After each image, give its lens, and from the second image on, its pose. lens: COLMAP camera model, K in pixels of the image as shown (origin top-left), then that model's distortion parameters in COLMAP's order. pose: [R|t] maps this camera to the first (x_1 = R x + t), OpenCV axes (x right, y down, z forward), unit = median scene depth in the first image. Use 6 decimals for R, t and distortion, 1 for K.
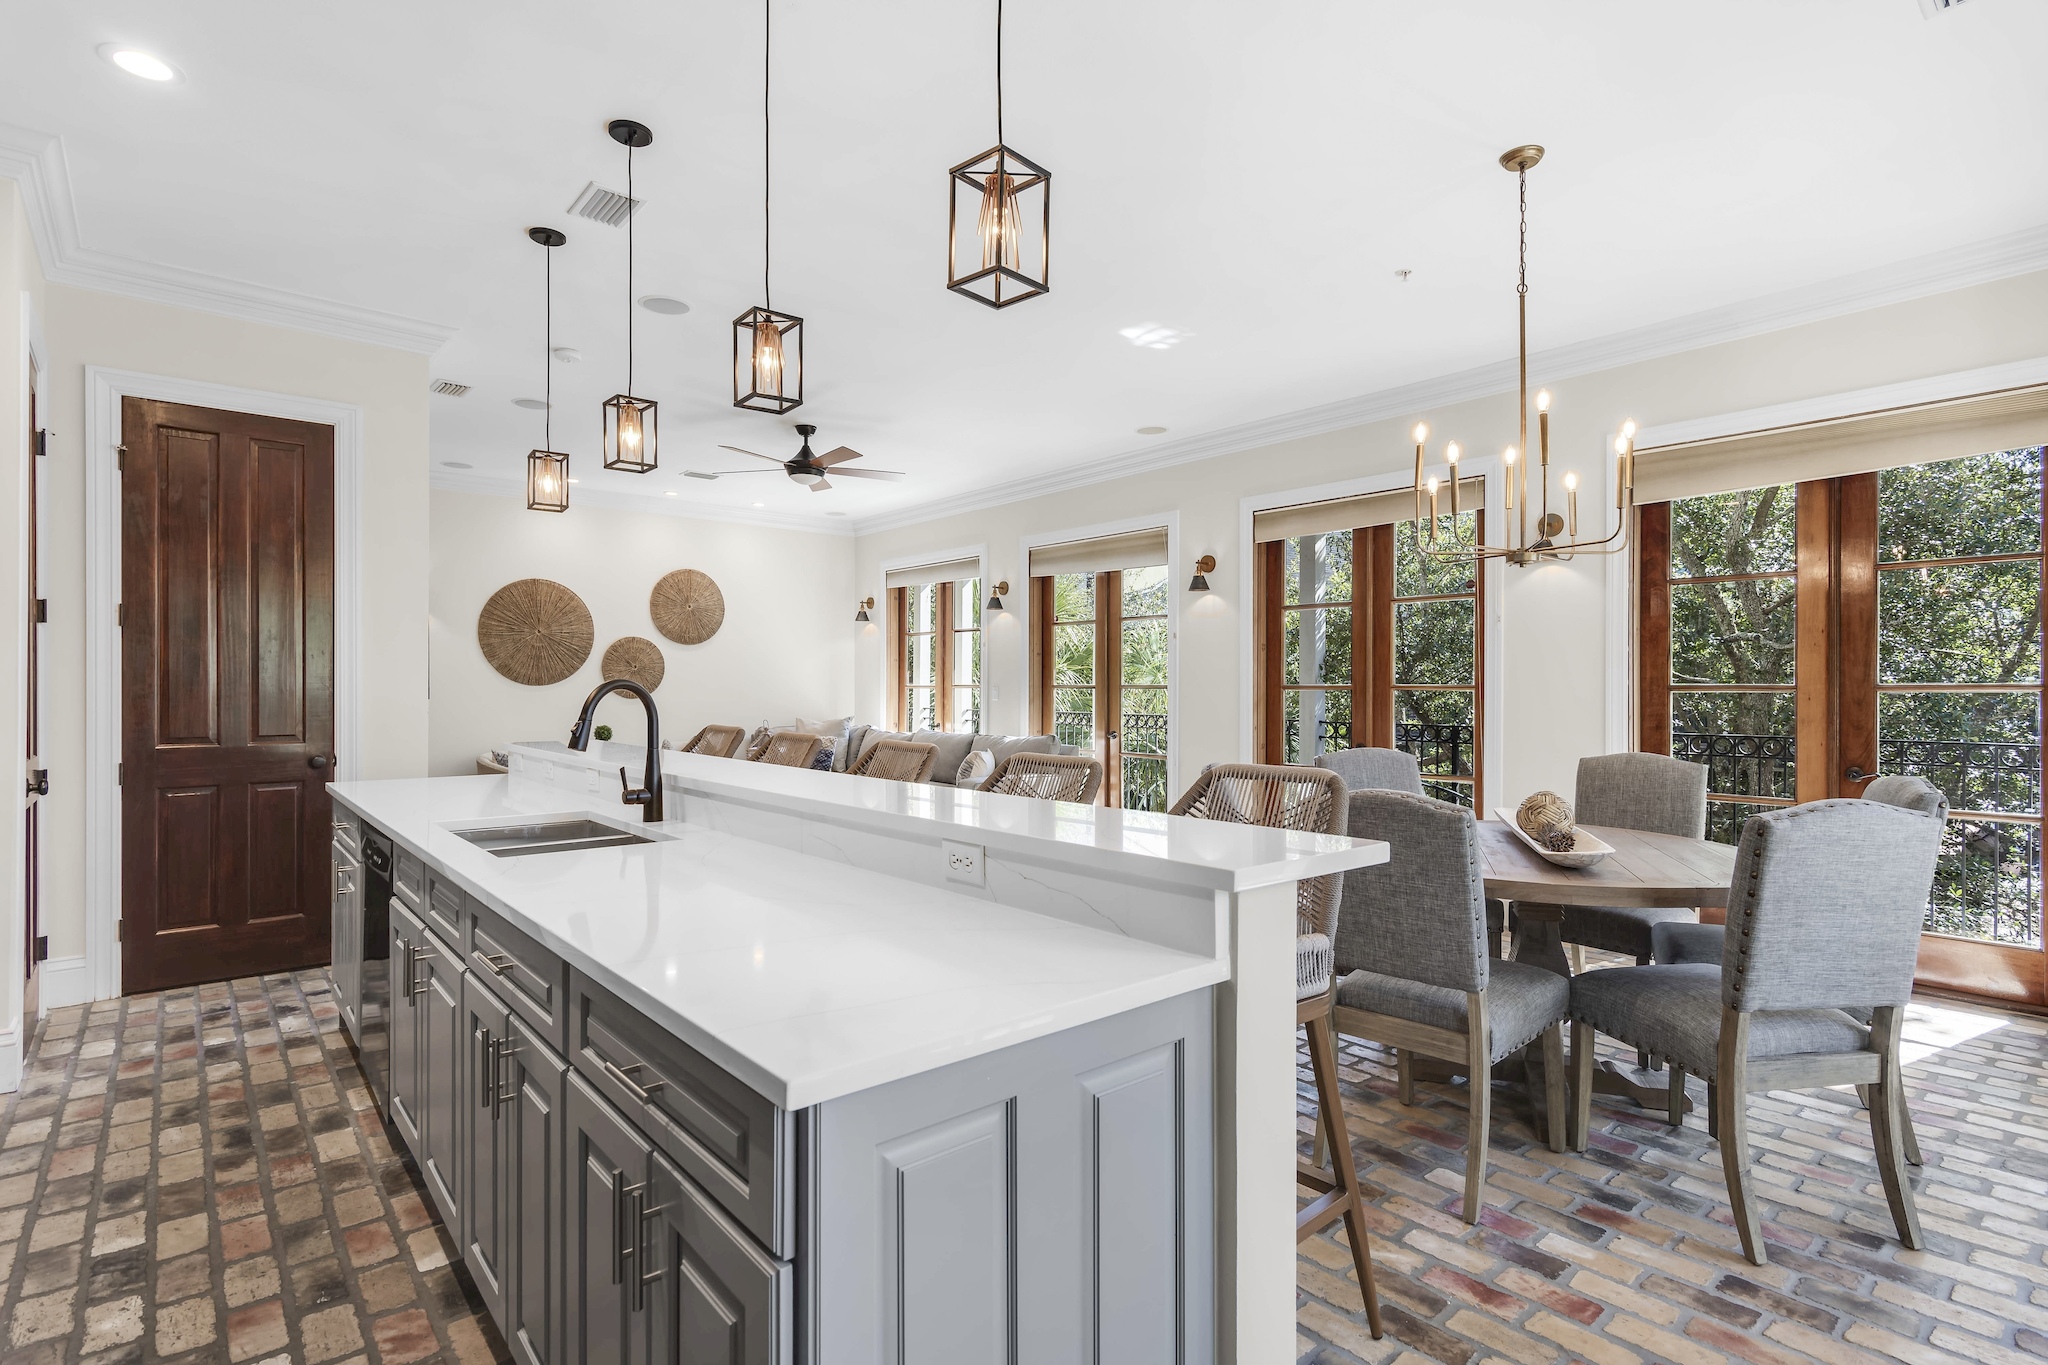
lens RADIAL K [[1000.4, 0, 1017.7], [0, 1000.4, 686.1], [0, 0, 1]] dist [0.000690, -0.000042]
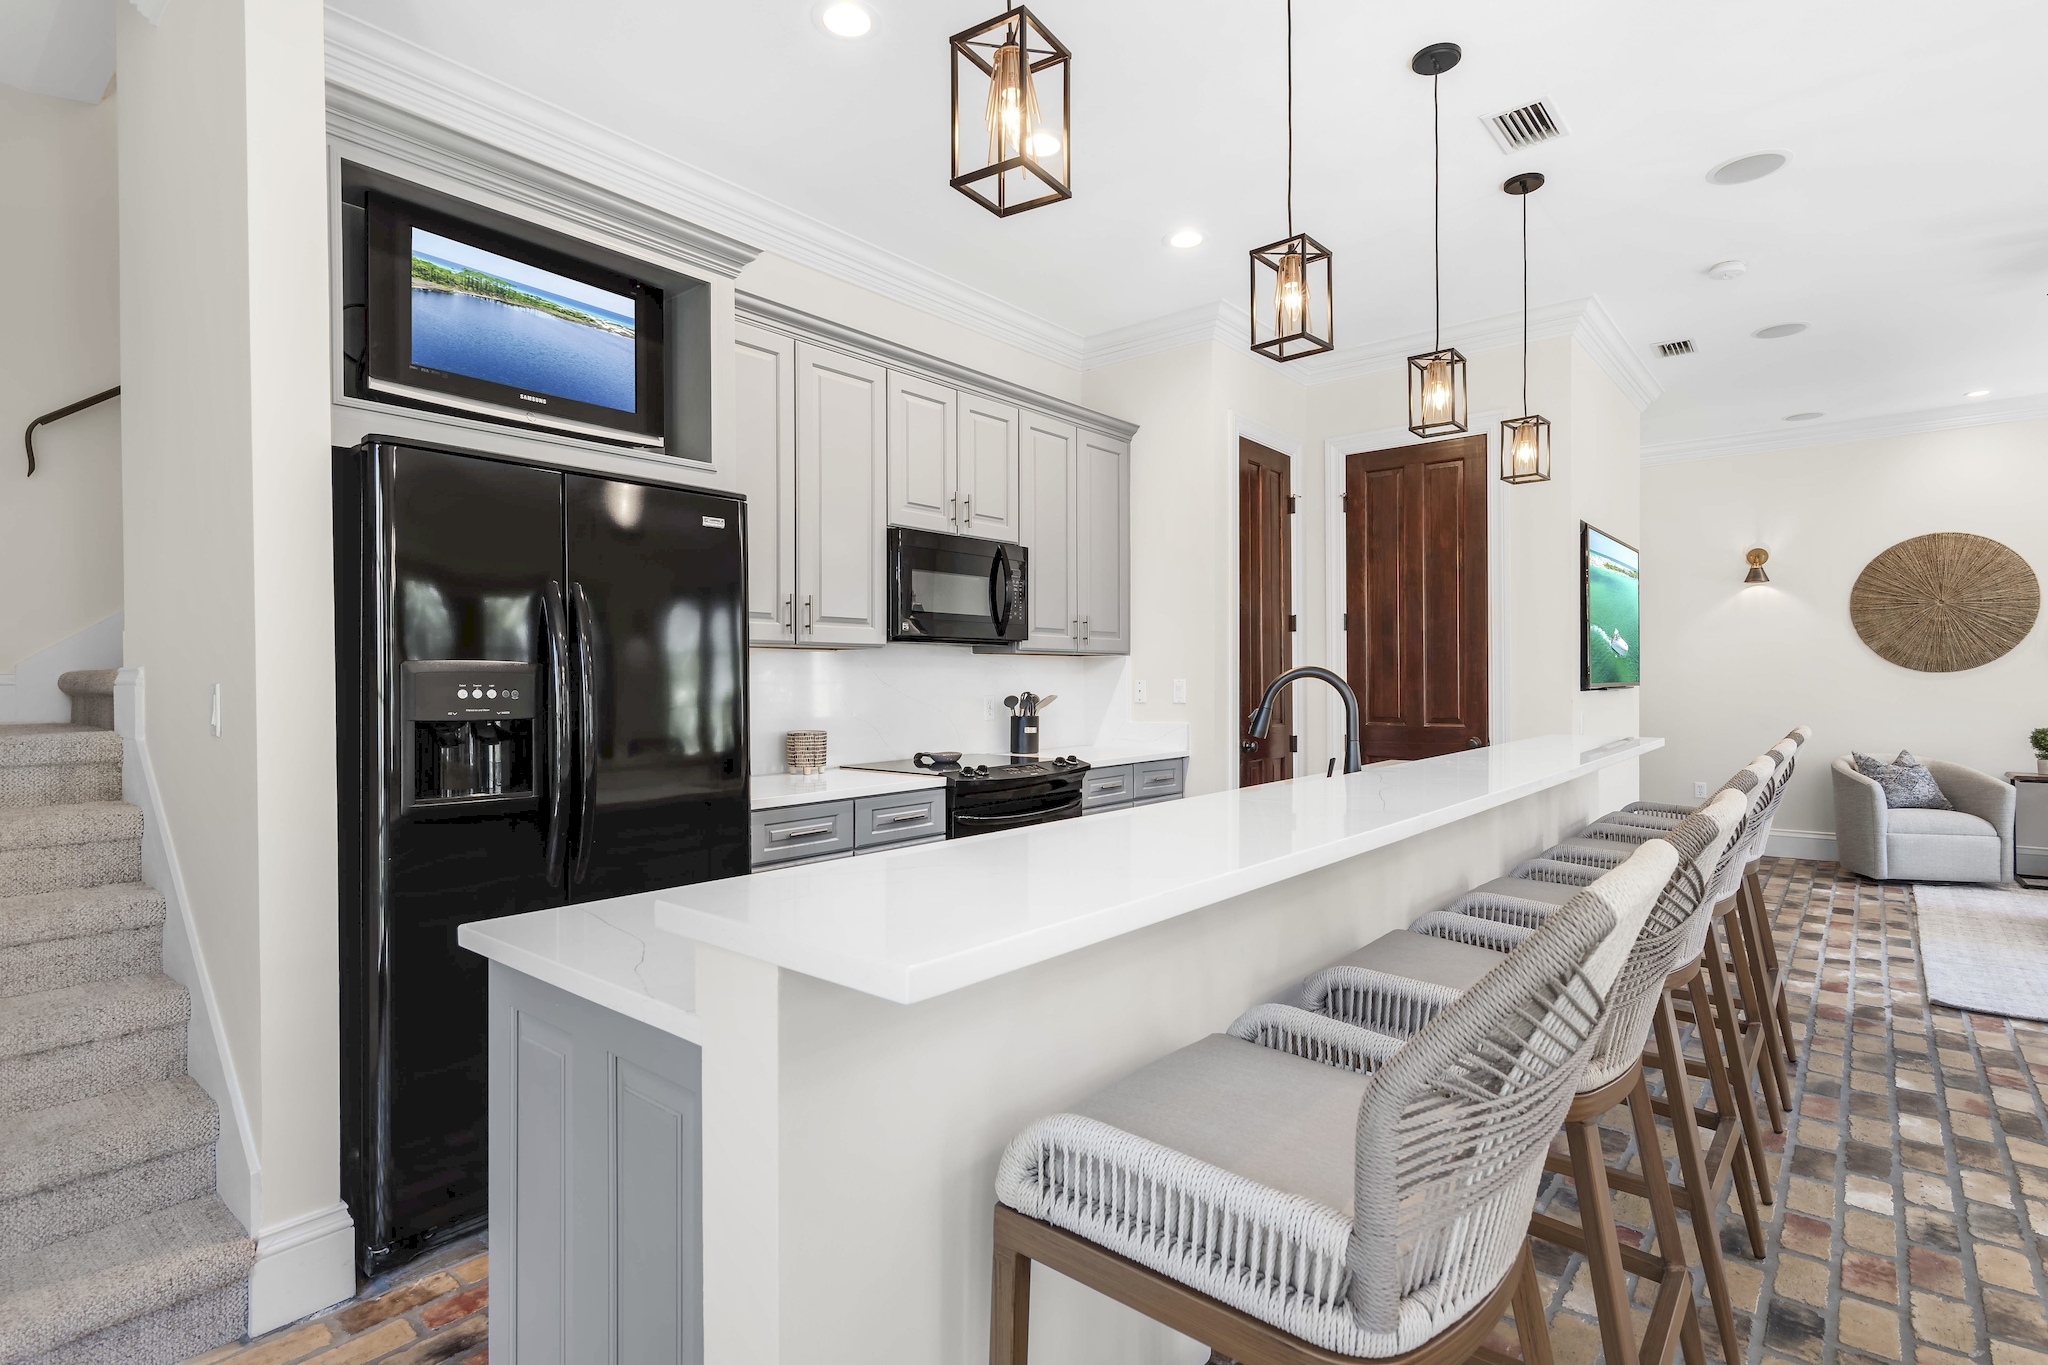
lens RADIAL K [[1000.4, 0, 1016.6], [0, 1000.4, 680.8], [0, 0, 1]] dist [0.000690, -0.000042]
pose [[0.175221, -0.000145, -0.984529, 0.157854], [0.006664, 0.999977, 0.001039, 0.000948], [0.984507, -0.006743, 0.175218, 0.171711]]
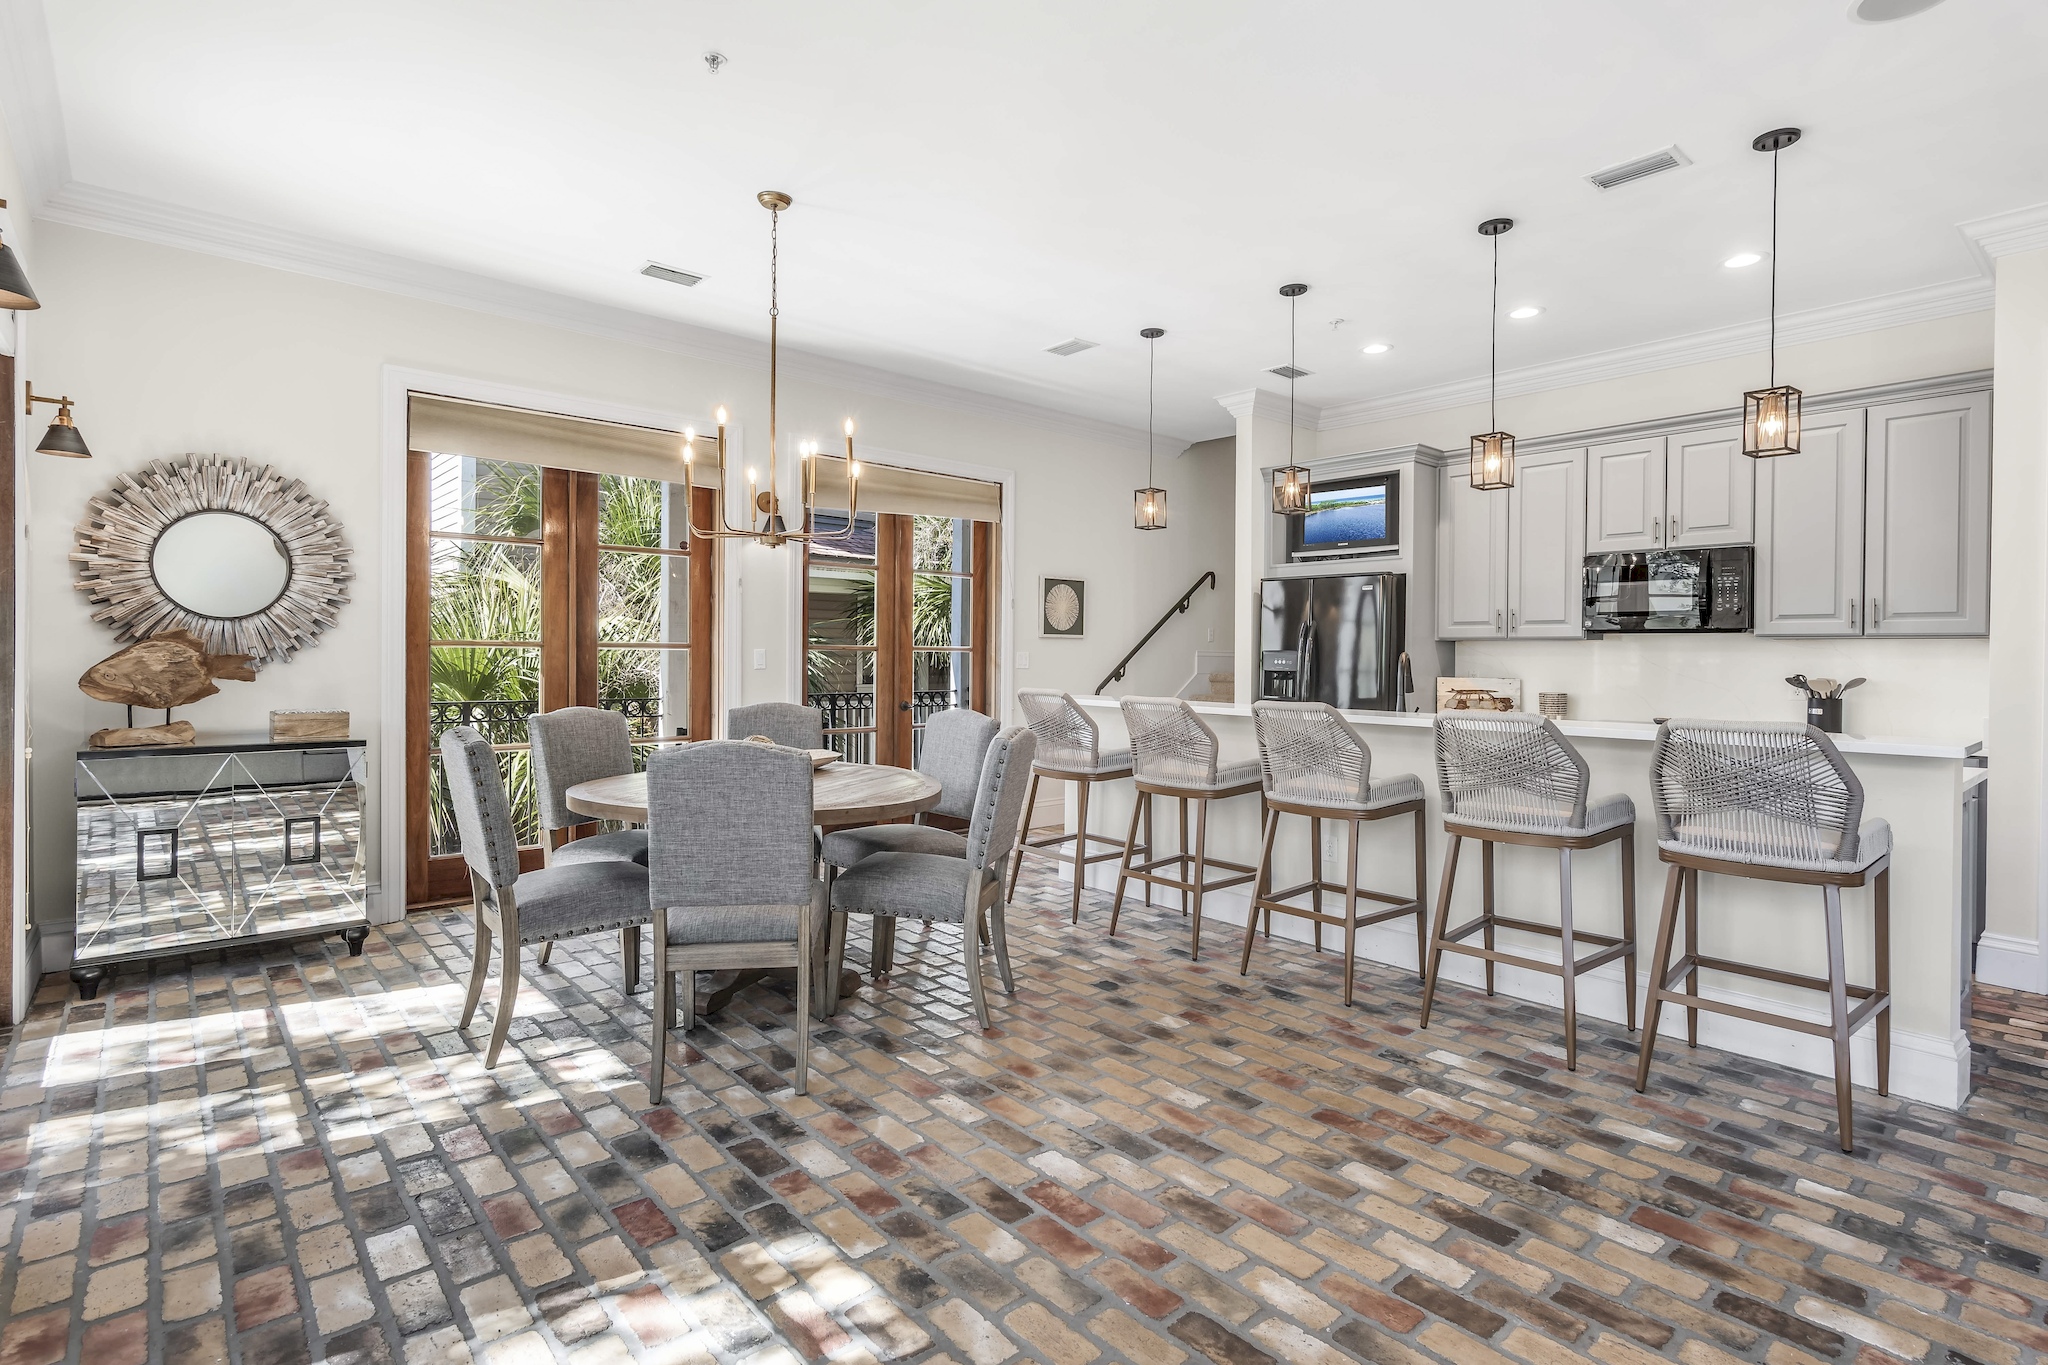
lens RADIAL K [[1000.4, 0, 1021.5], [0, 1000.4, 665.6], [0, 0, 1]] dist [0.000690, -0.000042]
pose [[-0.999533, -0.004255, -0.030249, 0.069448], [-0.004627, 0.999915, 0.012220, -0.003780], [0.030194, 0.012354, -0.999468, 1.091433]]
